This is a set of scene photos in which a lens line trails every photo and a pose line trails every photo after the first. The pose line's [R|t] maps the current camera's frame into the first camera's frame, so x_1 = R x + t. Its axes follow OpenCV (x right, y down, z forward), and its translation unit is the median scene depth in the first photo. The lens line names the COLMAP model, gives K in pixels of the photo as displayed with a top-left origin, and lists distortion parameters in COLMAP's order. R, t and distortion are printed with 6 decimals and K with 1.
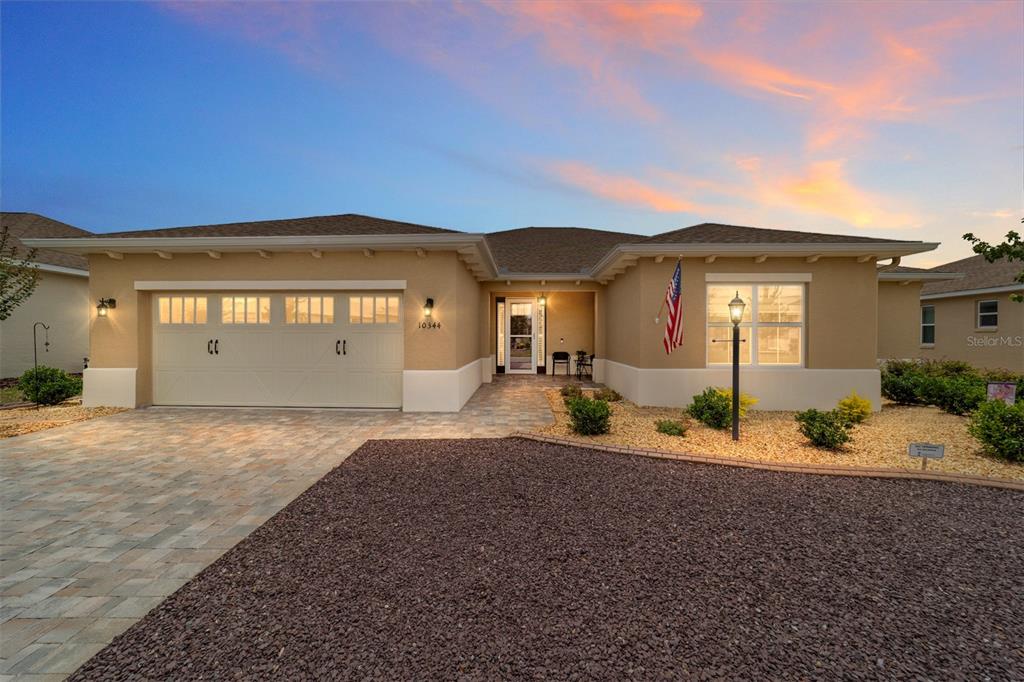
lens RADIAL K [[387.4, 0, 512.0], [0, 387.4, 341.0], [0, 0, 1]] dist [-0.009906, 0.005616]
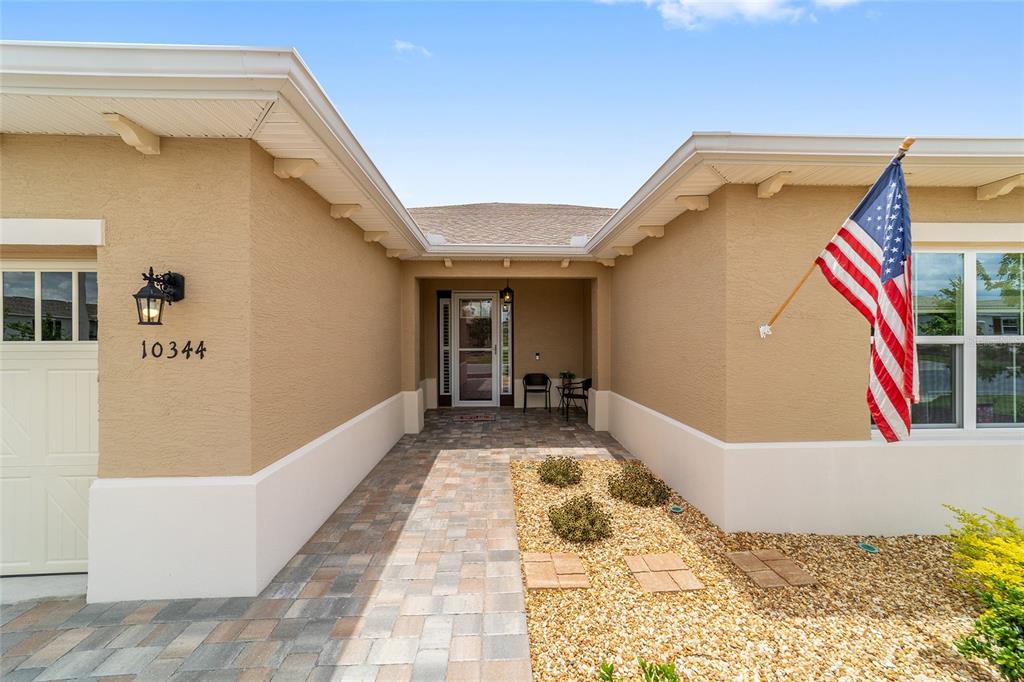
lens RADIAL K [[372.1, 0, 512.0], [0, 372.1, 341.0], [0, 0, 1]] dist [-0.001582, -0.000027]
pose [[0.997364, -0.006006, 0.072310, 0.065624], [0.006188, 0.999978, -0.002289, -0.043499], [-0.072295, 0.002731, 0.997380, 0.615518]]
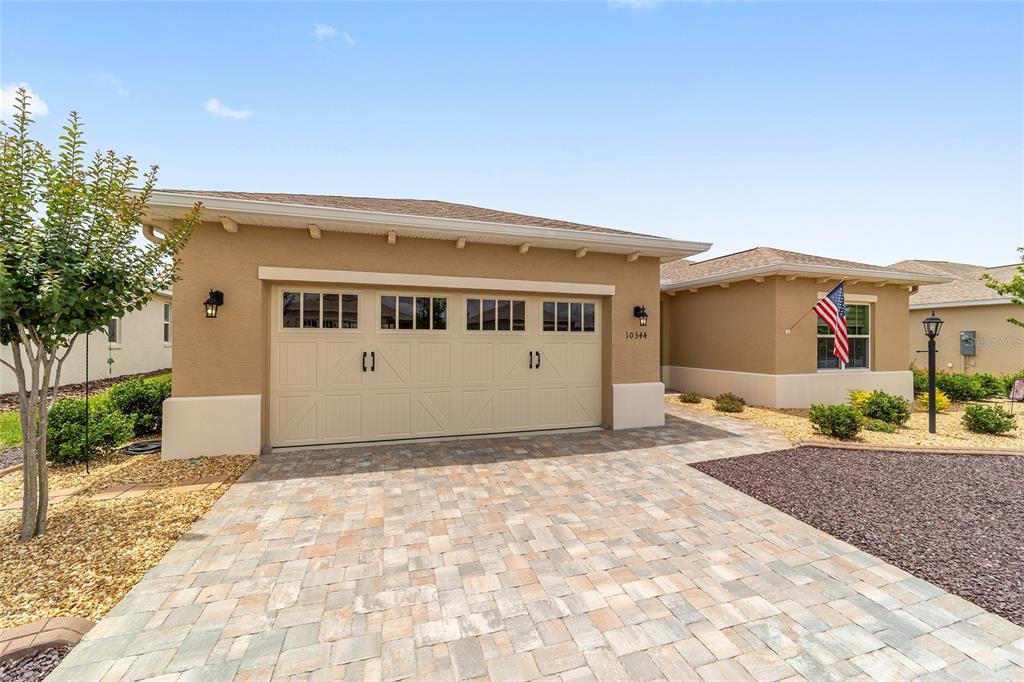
lens RADIAL K [[387.4, 0, 512.0], [0, 387.4, 341.0], [0, 0, 1]] dist [-0.009906, 0.005616]
pose [[0.942507, 0.002299, 0.334180, -0.770116], [0.003490, 0.999854, -0.016720, -0.011265], [-0.334169, 0.016925, 0.942361, 0.213903]]
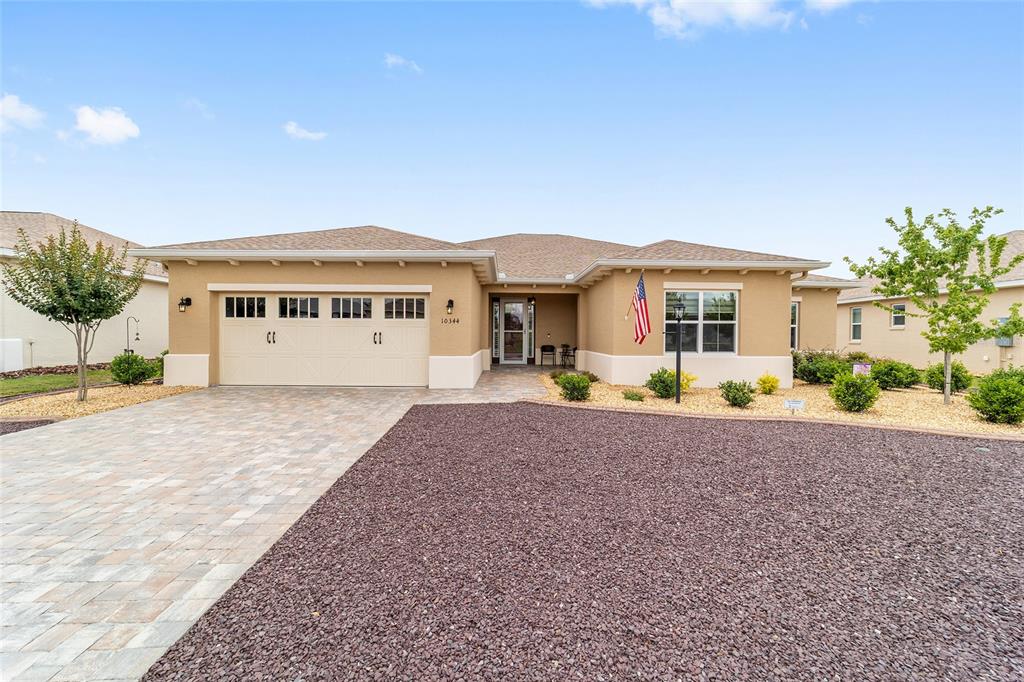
lens RADIAL K [[392.9, 0, 512.0], [0, 392.9, 341.0], [0, 0, 1]] dist [-0.011796, 0.005934]
pose [[0.998559, 0.003320, 0.053570, -0.075287], [-0.003557, 0.999984, 0.004339, 0.018639], [-0.053554, -0.004523, 0.998555, -0.288275]]
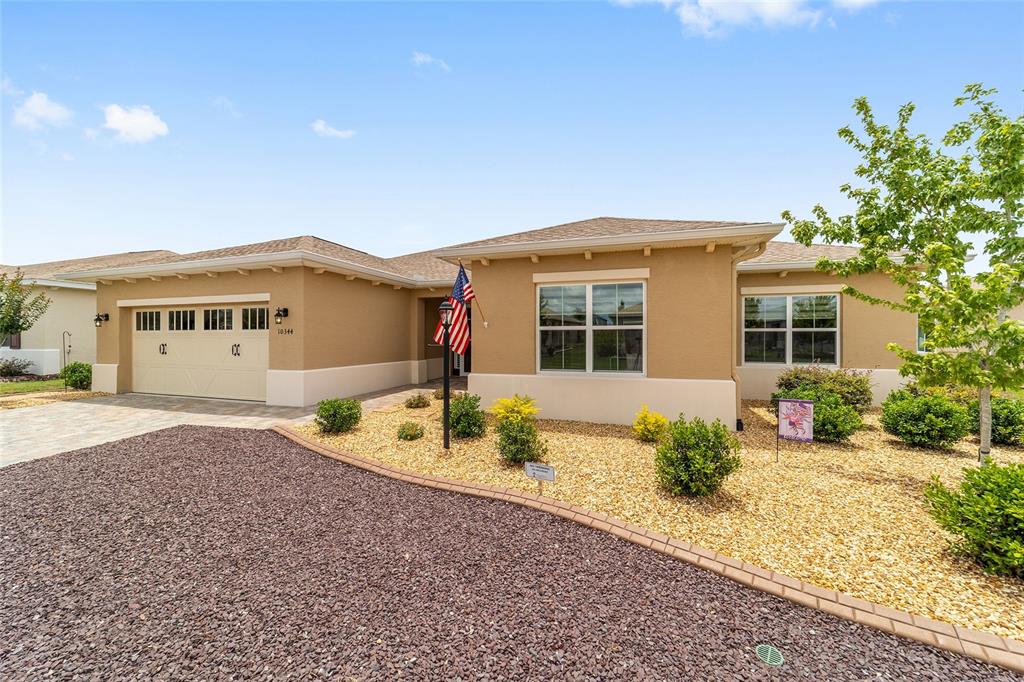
lens RADIAL K [[392.9, 0, 512.0], [0, 392.9, 341.0], [0, 0, 1]] dist [-0.011796, 0.005934]
pose [[0.960409, -0.000866, -0.278593, 0.730083], [0.001536, 0.999996, 0.002186, -0.012935], [0.278590, -0.002528, 0.960407, 0.062956]]
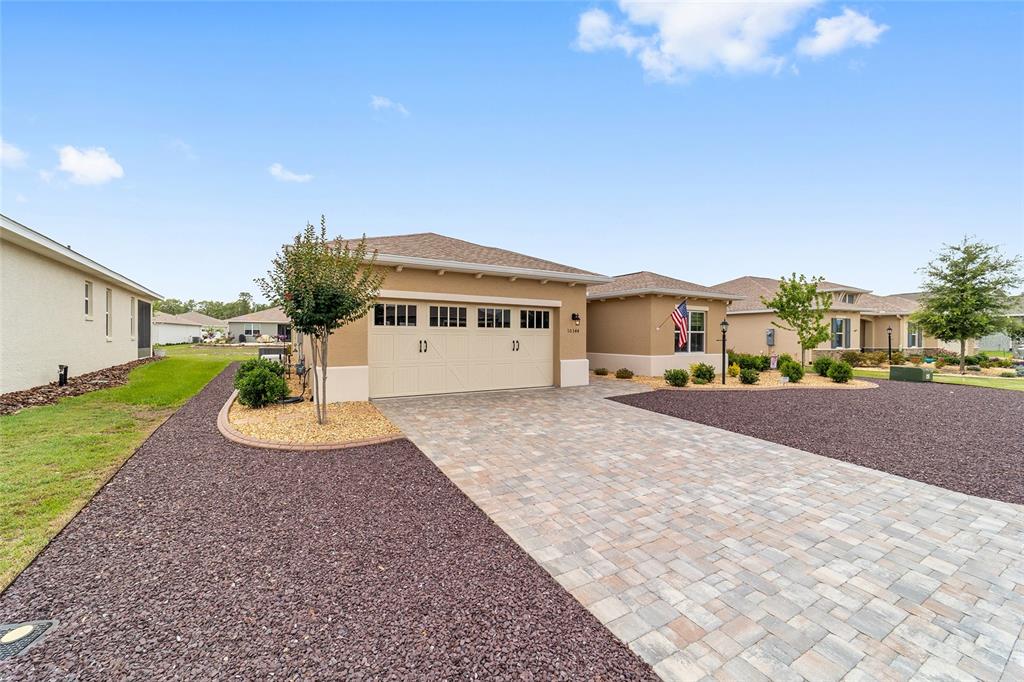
lens RADIAL K [[392.9, 0, 512.0], [0, 392.9, 341.0], [0, 0, 1]] dist [-0.011796, 0.005934]
pose [[0.843520, -0.003218, 0.537088, -1.210076], [0.007401, 0.999957, -0.005631, 0.007457], [-0.537047, 0.008725, 0.843507, -0.186559]]
